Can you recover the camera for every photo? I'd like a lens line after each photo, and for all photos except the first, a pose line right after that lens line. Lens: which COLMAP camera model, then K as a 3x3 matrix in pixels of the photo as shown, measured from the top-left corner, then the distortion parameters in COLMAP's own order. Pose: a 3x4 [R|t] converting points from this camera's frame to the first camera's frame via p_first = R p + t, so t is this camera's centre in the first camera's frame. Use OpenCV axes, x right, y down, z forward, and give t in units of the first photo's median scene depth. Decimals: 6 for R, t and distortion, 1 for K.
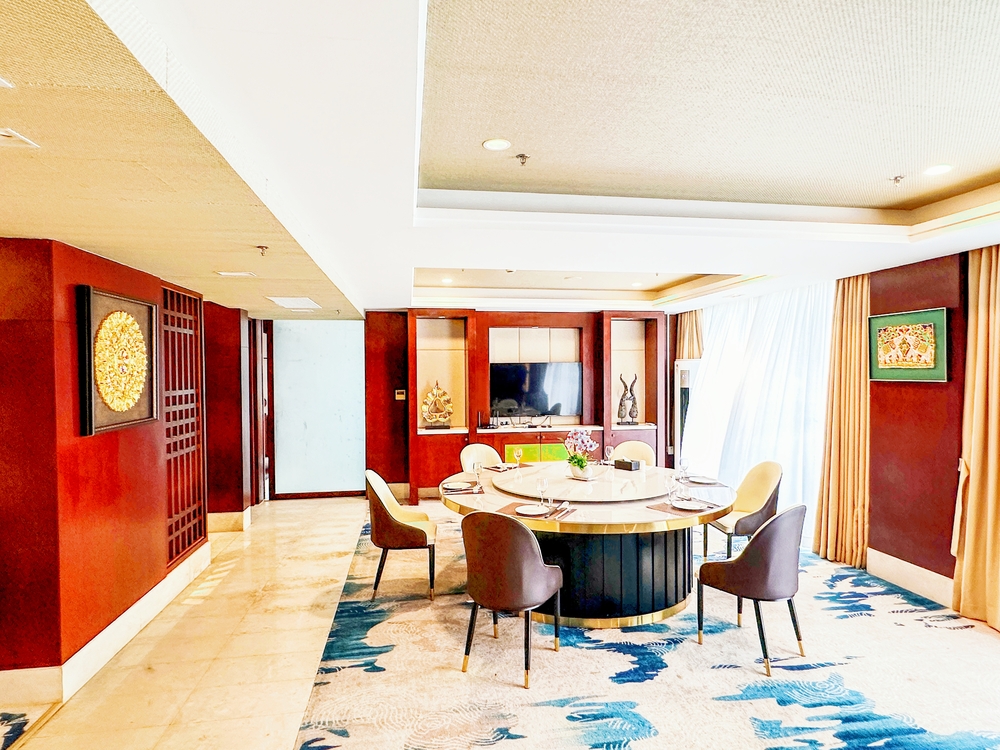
lens RADIAL K [[565.5, 0, 500.0], [0, 565.5, 375.0], [0, 0, 1]] dist [0.002822, 0.000948]
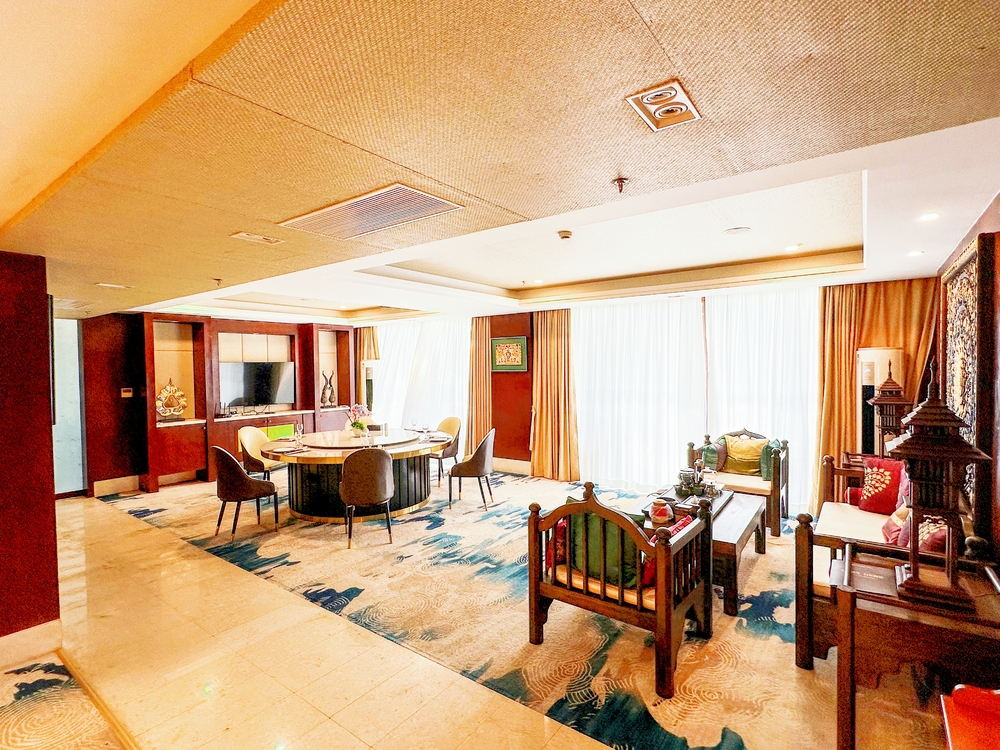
lens RADIAL K [[495.8, 0, 500.0], [0, 495.8, 375.0], [0, 0, 1]] dist [0.003830, 0.000129]
pose [[0.716609, -0.018851, 0.697220, -0.518333], [0.016120, 0.999815, 0.010465, 0.005377], [-0.697289, 0.003740, 0.716781, -0.242422]]
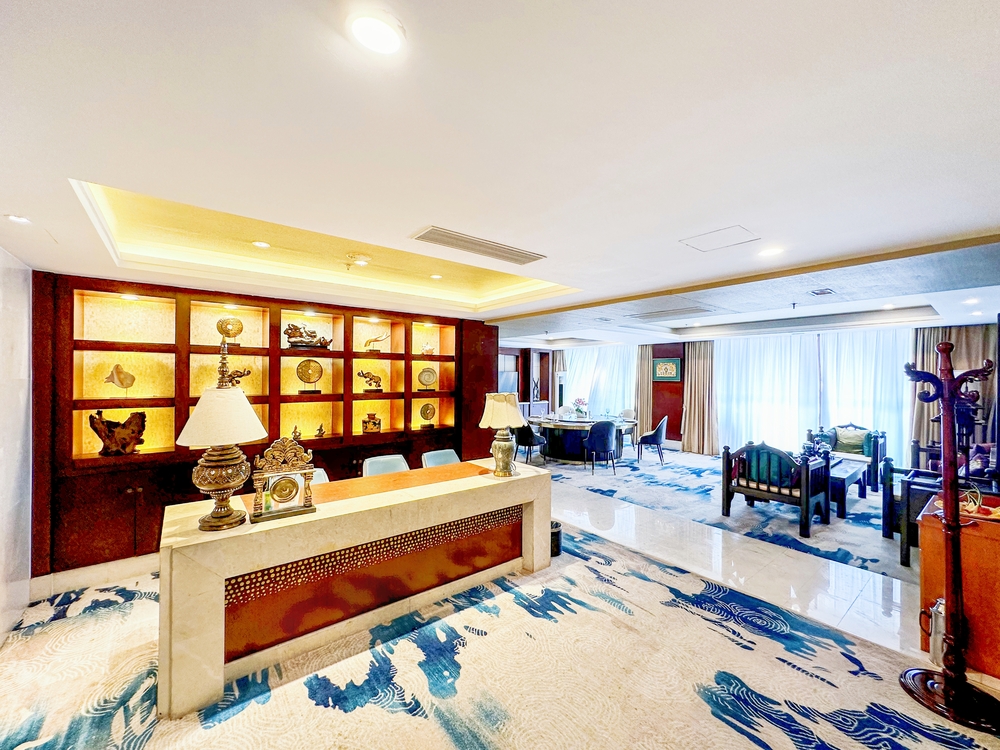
lens RADIAL K [[403.1, 0, 500.0], [0, 403.1, 375.0], [0, 0, 1]] dist [-0.000561, 0.000197]
pose [[0.870105, 0.014505, 0.492653, -1.080016], [-0.009016, 0.999868, -0.013516, 0.015691], [-0.492784, 0.007319, 0.870121, -0.436324]]
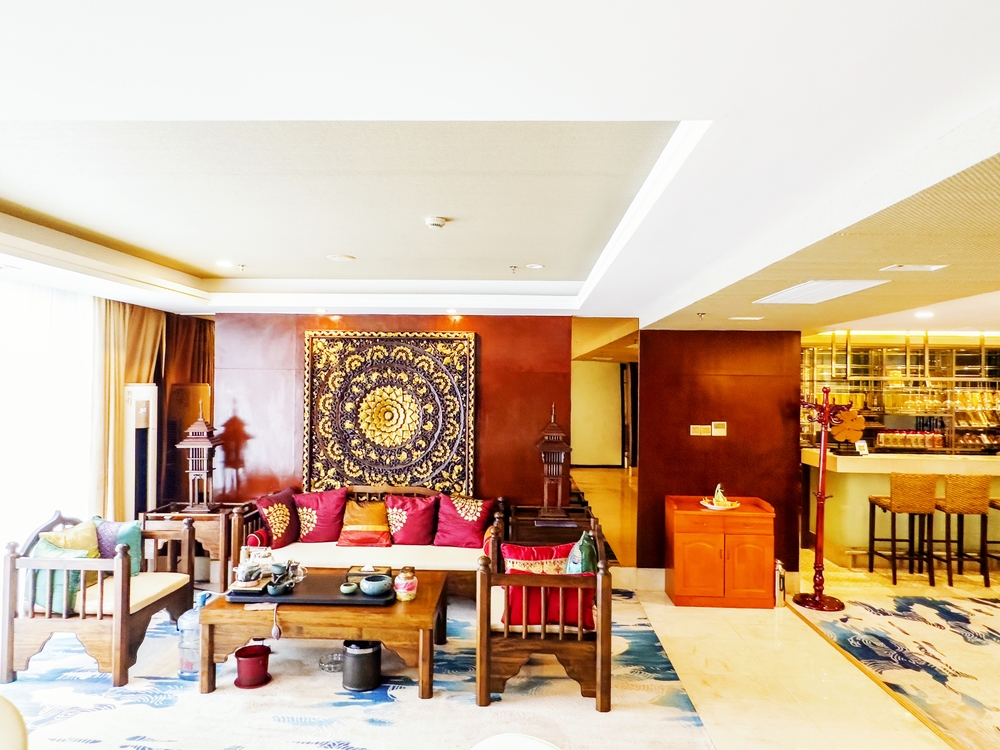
lens RADIAL K [[672.5, 0, 500.0], [0, 672.5, 375.0], [0, 0, 1]] dist [-0.000330, -0.000366]
pose [[-0.981460, -0.000987, 0.191664, -0.062394], [-0.001881, 0.999988, -0.004480, -0.039642], [-0.191657, -0.004758, -0.981450, 1.038041]]
